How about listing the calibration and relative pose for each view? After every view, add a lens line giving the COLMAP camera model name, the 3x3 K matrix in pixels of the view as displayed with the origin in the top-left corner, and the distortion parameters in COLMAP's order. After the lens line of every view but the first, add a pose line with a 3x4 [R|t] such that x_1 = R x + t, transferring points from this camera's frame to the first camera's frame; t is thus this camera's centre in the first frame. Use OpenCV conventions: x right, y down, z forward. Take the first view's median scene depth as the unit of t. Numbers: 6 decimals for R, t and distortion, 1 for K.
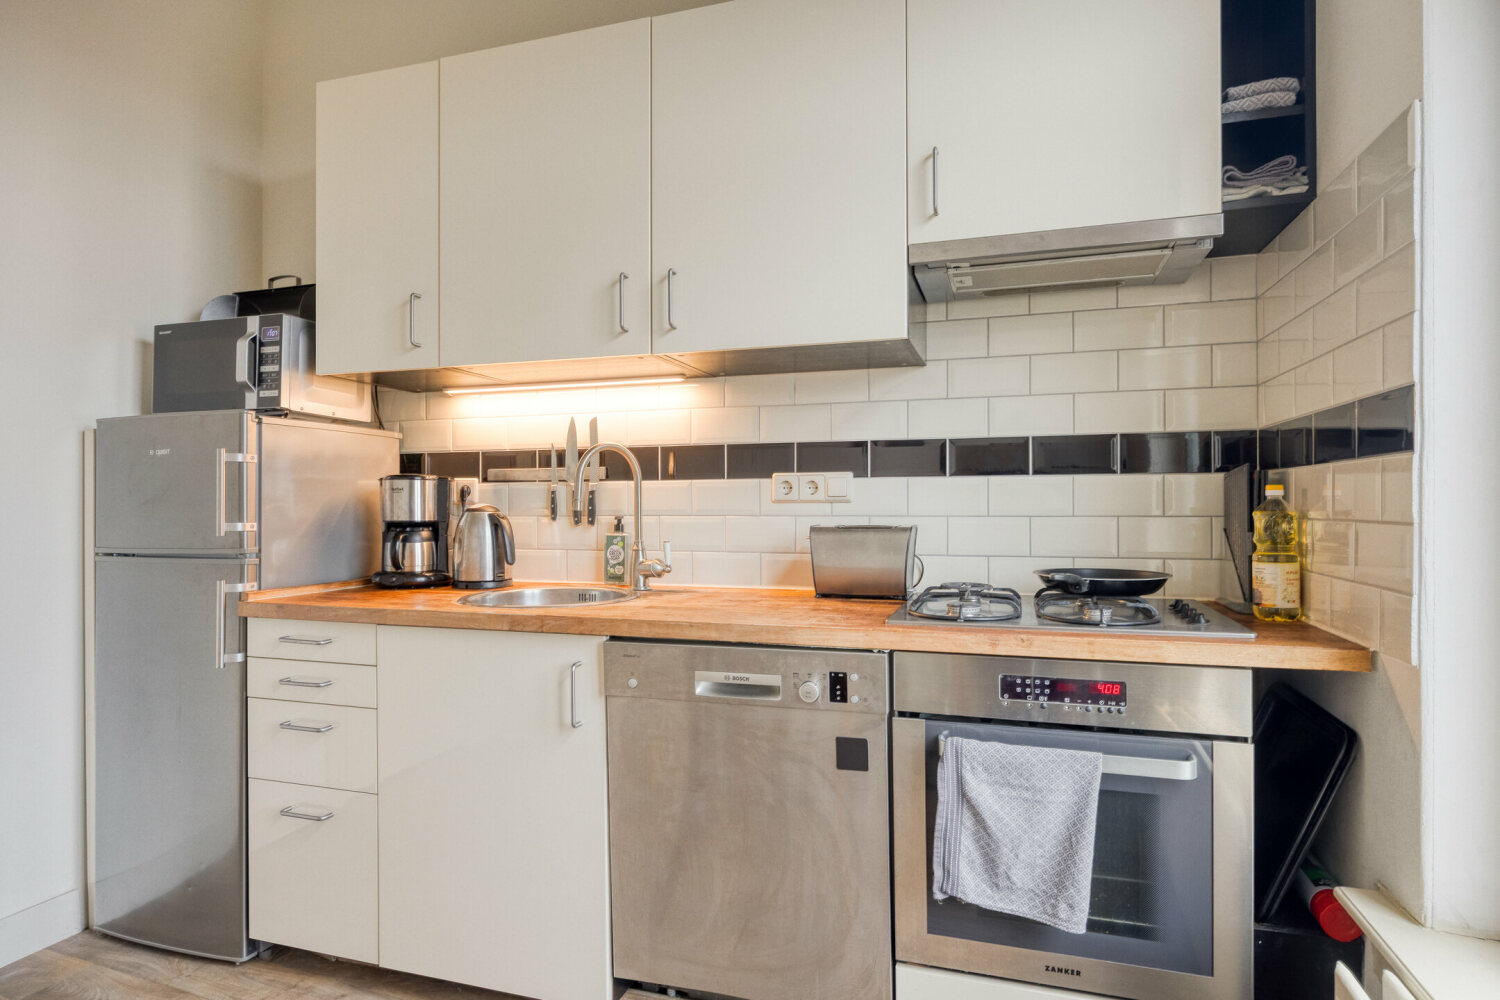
lens RADIAL K [[821.1, 0, 750.0], [0, 821.1, 500.0], [0, 0, 1]] dist [0.026944, 0.000071]
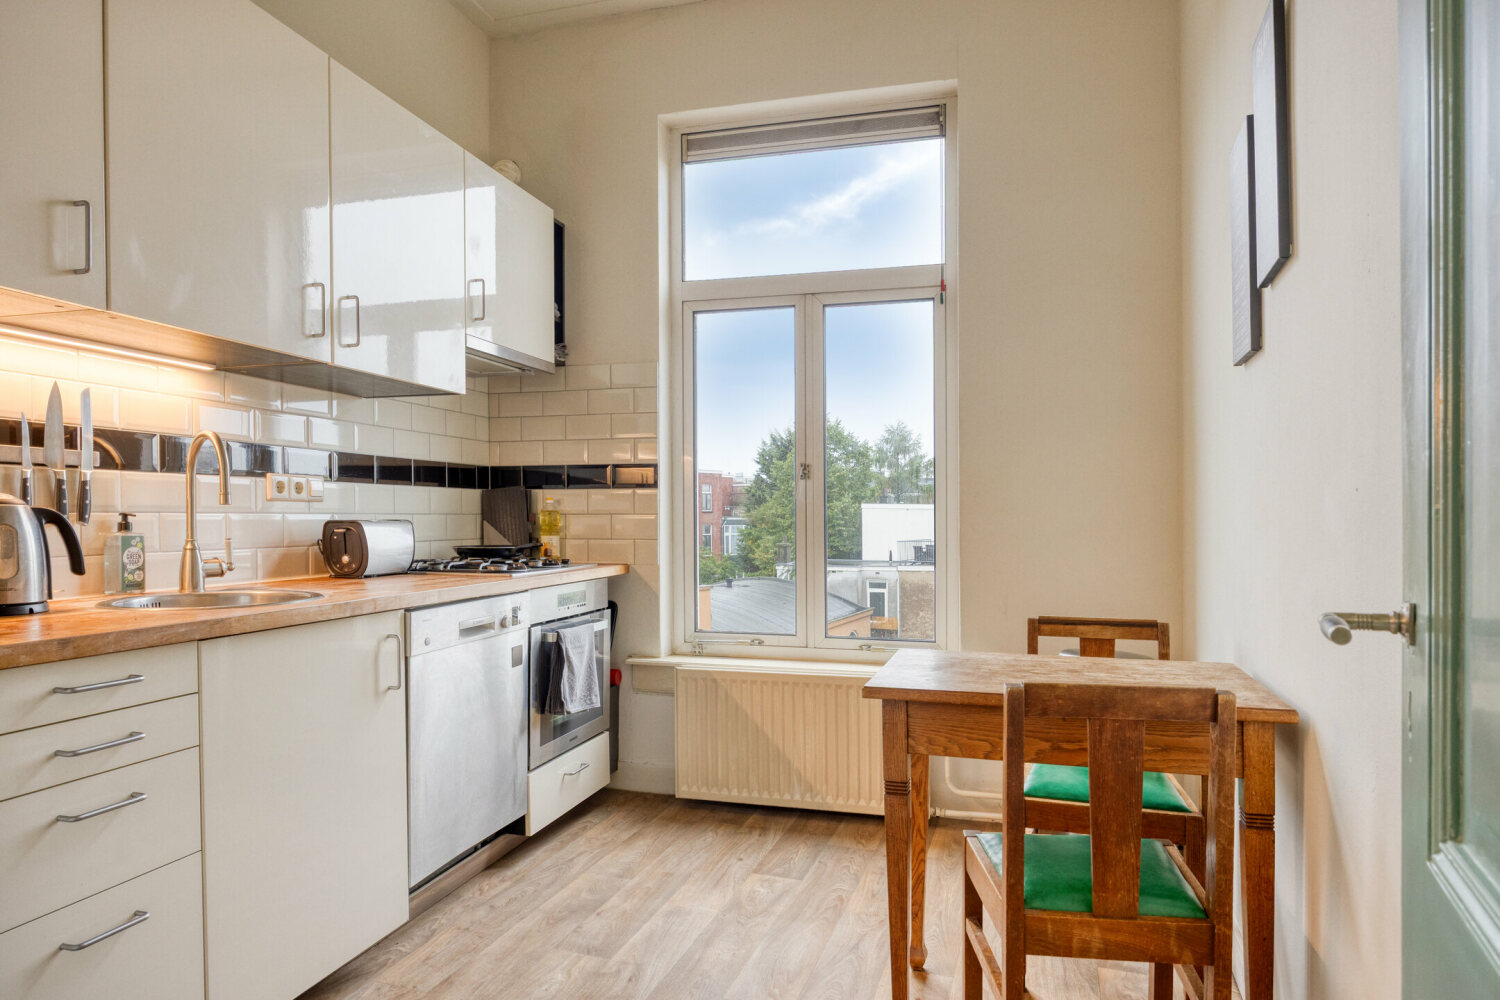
lens RADIAL K [[888.4, 0, 750.0], [0, 888.4, 500.0], [0, 0, 1]] dist [-0.000093, 0.000150]
pose [[-0.045511, 0.020891, 0.998745, -1.102323], [-0.001741, 0.999778, -0.020992, 0.024939], [-0.998962, -0.002694, -0.045465, 0.410686]]
